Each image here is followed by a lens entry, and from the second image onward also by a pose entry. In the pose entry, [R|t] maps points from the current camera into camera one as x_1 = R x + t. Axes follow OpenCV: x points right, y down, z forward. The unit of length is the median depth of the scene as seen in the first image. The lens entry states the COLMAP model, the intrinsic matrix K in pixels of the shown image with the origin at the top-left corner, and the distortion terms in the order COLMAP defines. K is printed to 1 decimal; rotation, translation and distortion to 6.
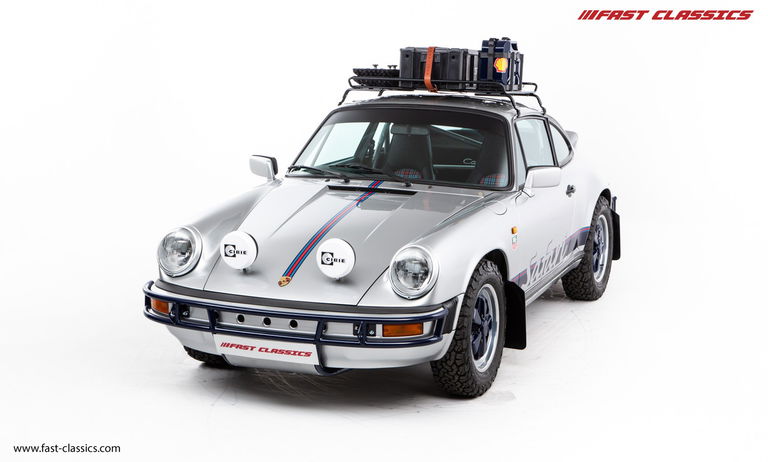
lens RADIAL K [[1396.5, 0, 385.4], [0, 1396.5, 241.0], [0, 0, 1]] dist [0.287700, 0.017182]
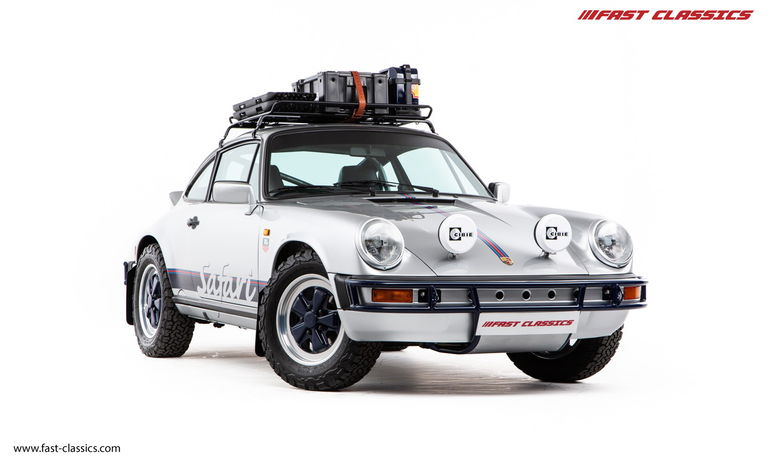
lens RADIAL K [[1988.1, 0, 384.0], [0, 1988.1, 231.0], [0, 0, 1]] dist [0.631850, -0.068568]
pose [[0.680731, -0.008717, 0.732481, -1.088679], [0.138385, 0.983455, -0.116905, 0.150176], [-0.719343, 0.180945, 0.670675, 0.103478]]
